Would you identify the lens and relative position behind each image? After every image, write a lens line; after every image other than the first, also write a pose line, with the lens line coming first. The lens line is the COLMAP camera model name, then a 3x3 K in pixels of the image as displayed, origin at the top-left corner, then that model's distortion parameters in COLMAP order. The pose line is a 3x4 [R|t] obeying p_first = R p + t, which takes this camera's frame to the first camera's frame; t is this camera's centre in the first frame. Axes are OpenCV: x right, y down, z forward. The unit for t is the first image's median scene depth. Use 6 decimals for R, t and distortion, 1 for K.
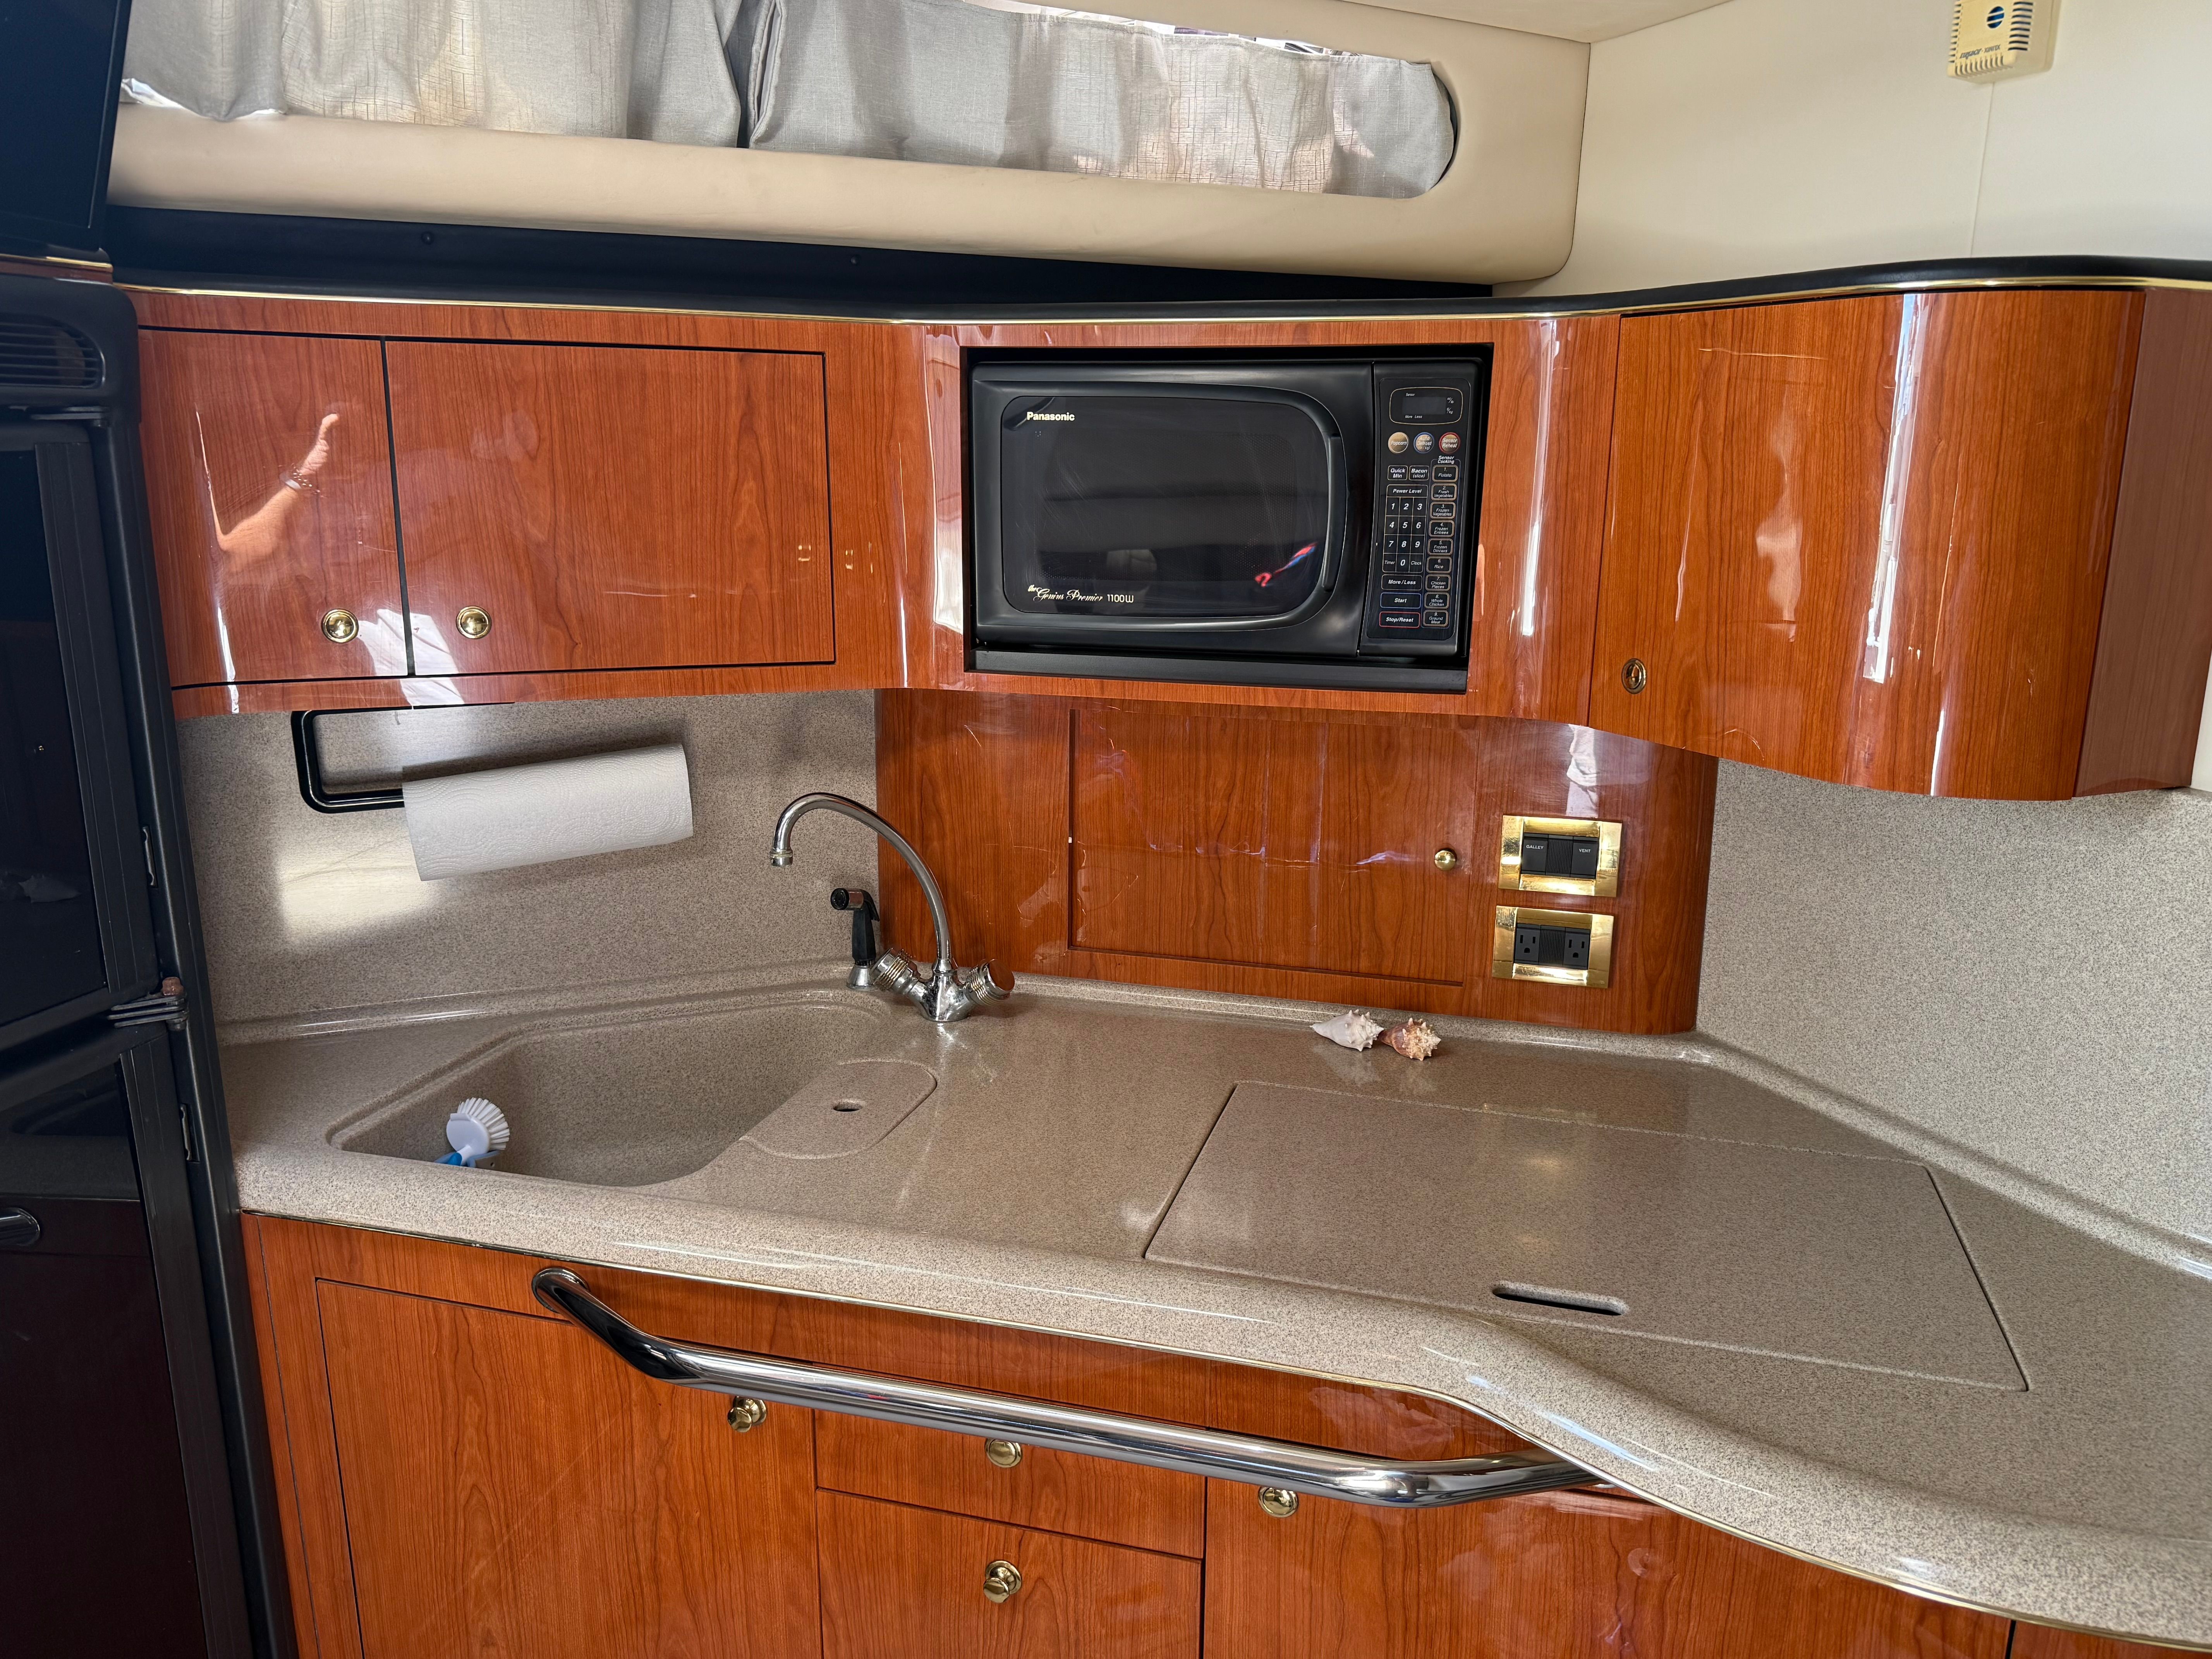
lens RADIAL K [[1663.5, 0, 1107.9], [0, 1663.5, 845.9], [0, 0, 1]] dist [0.128415, -0.174654]
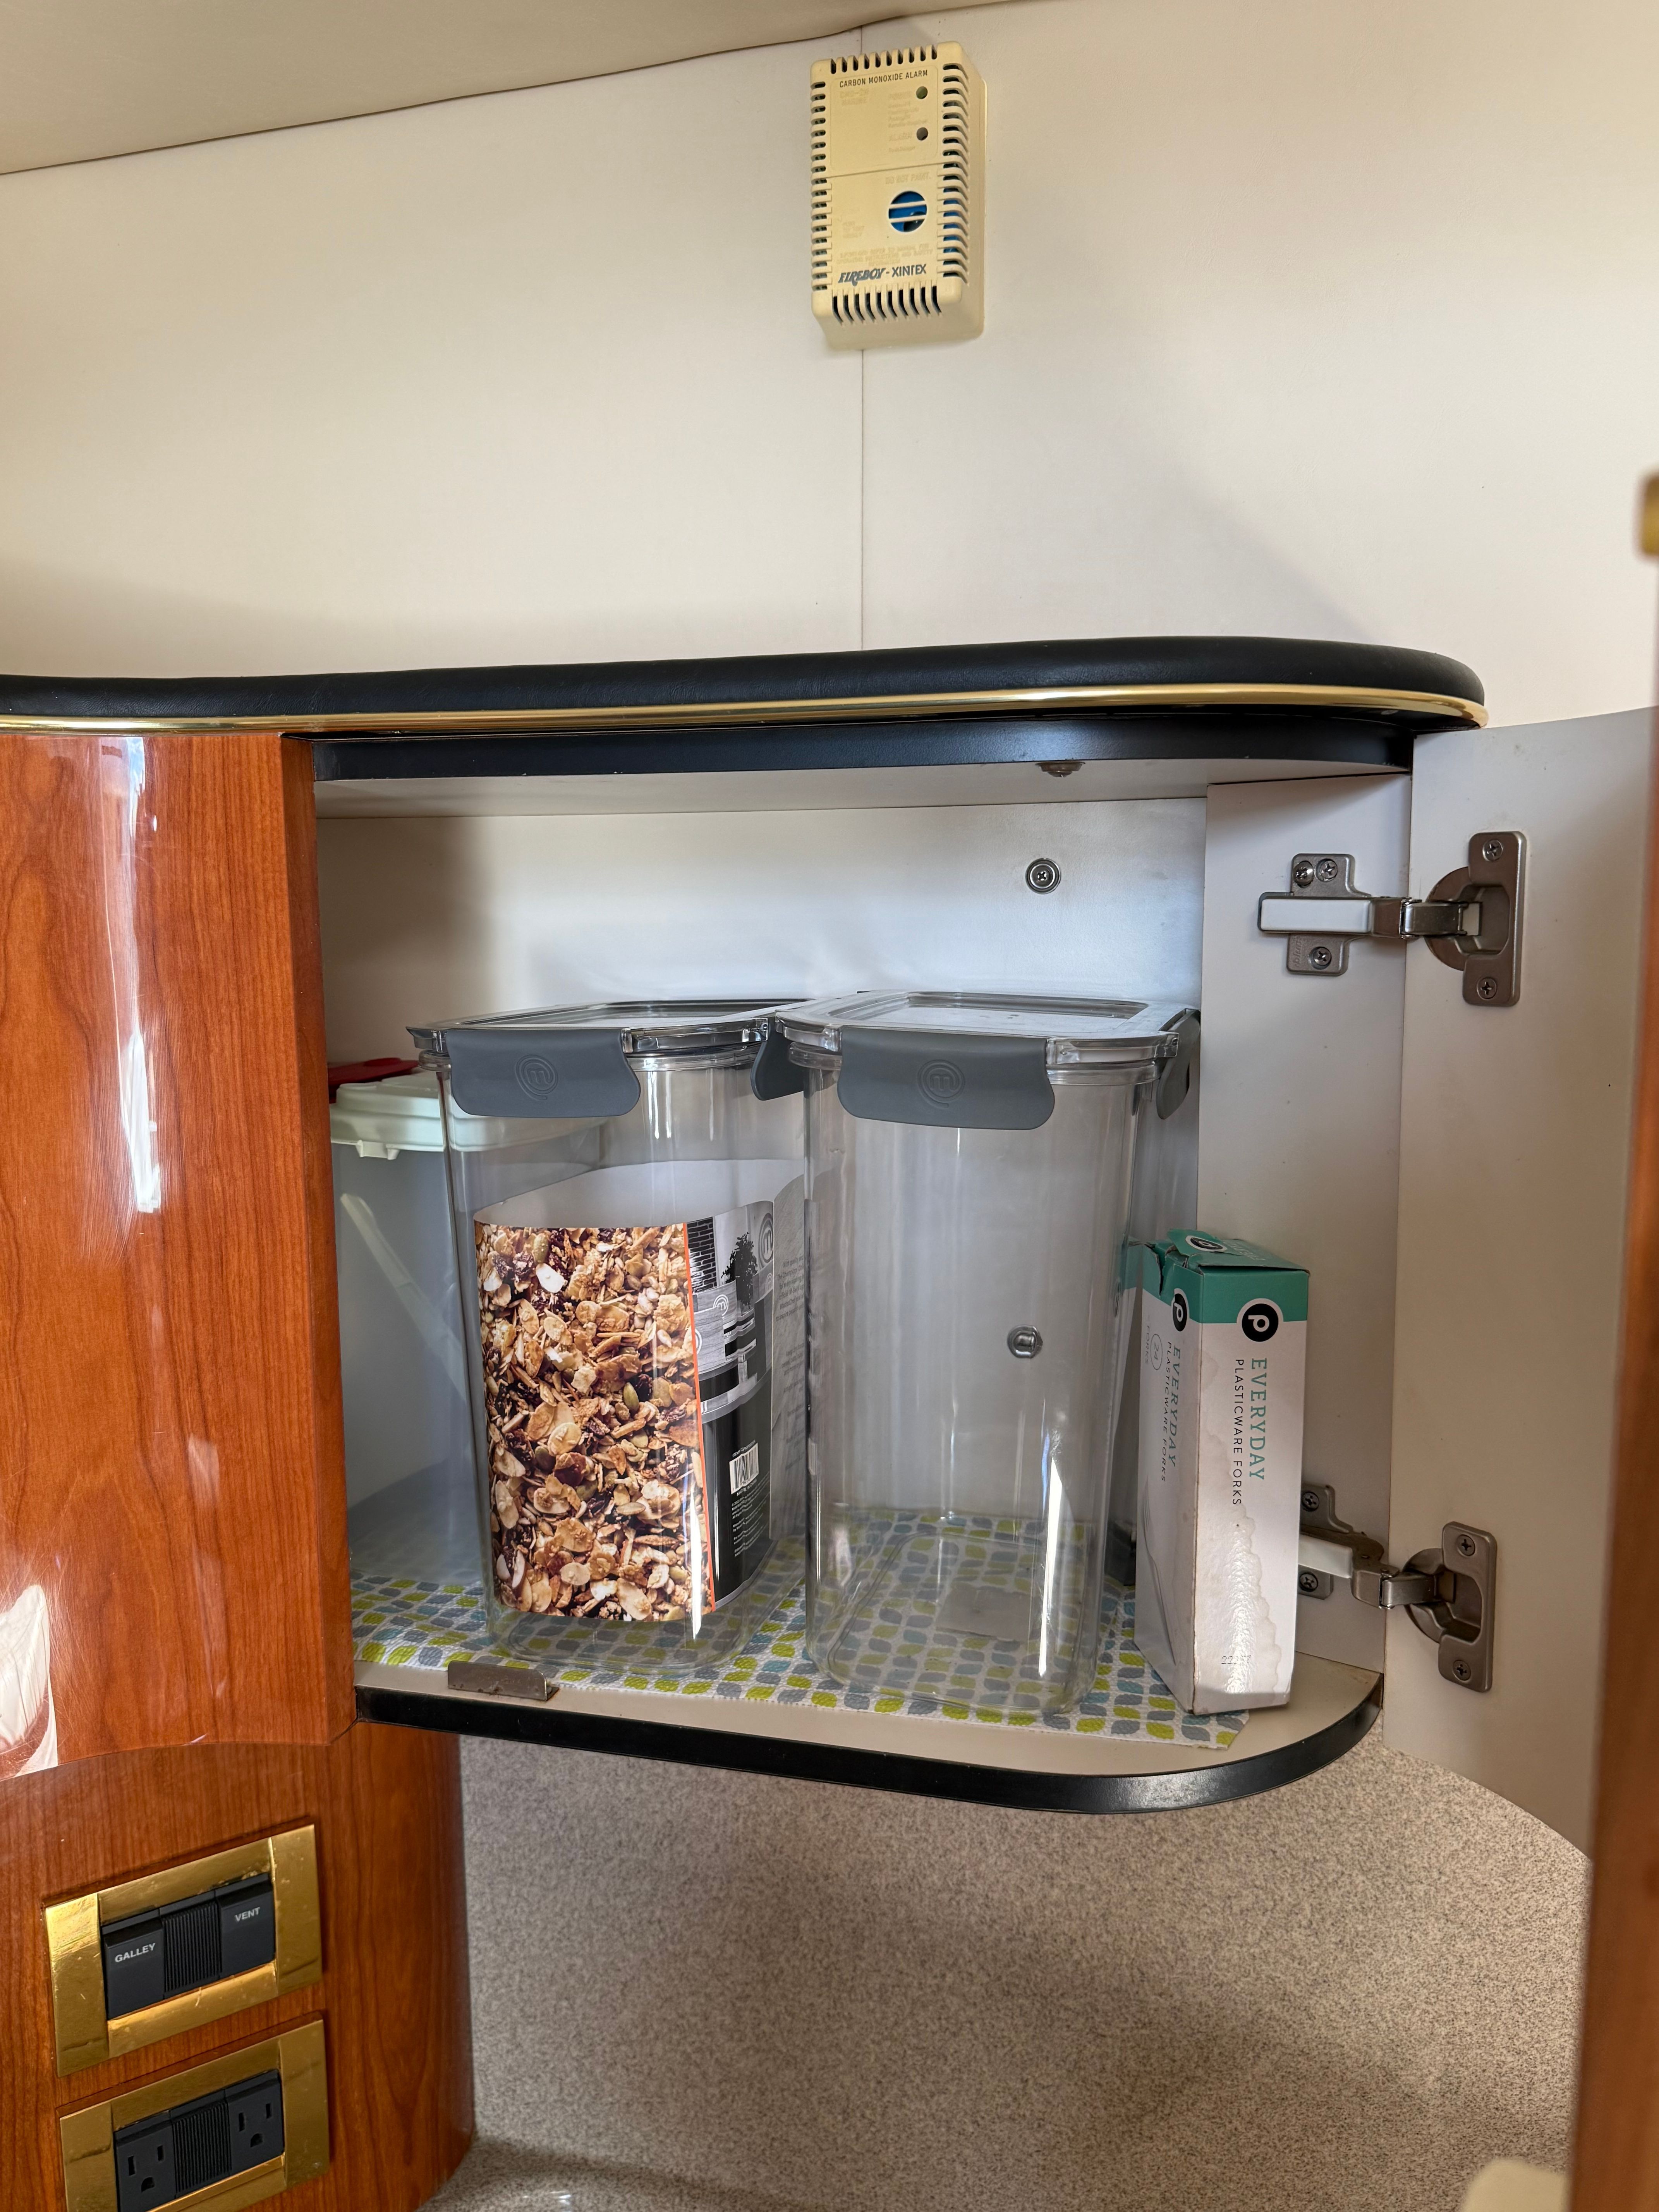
lens RADIAL K [[1743.1, 0, 825.6], [0, 1743.1, 1073.8], [0, 0, 1]] dist [-0.013065, -0.010029]
pose [[0.639213, -0.104042, 0.761960, 0.059735], [0.196400, 0.980036, -0.030941, -0.172678], [-0.743528, 0.169427, 0.646885, 0.568867]]
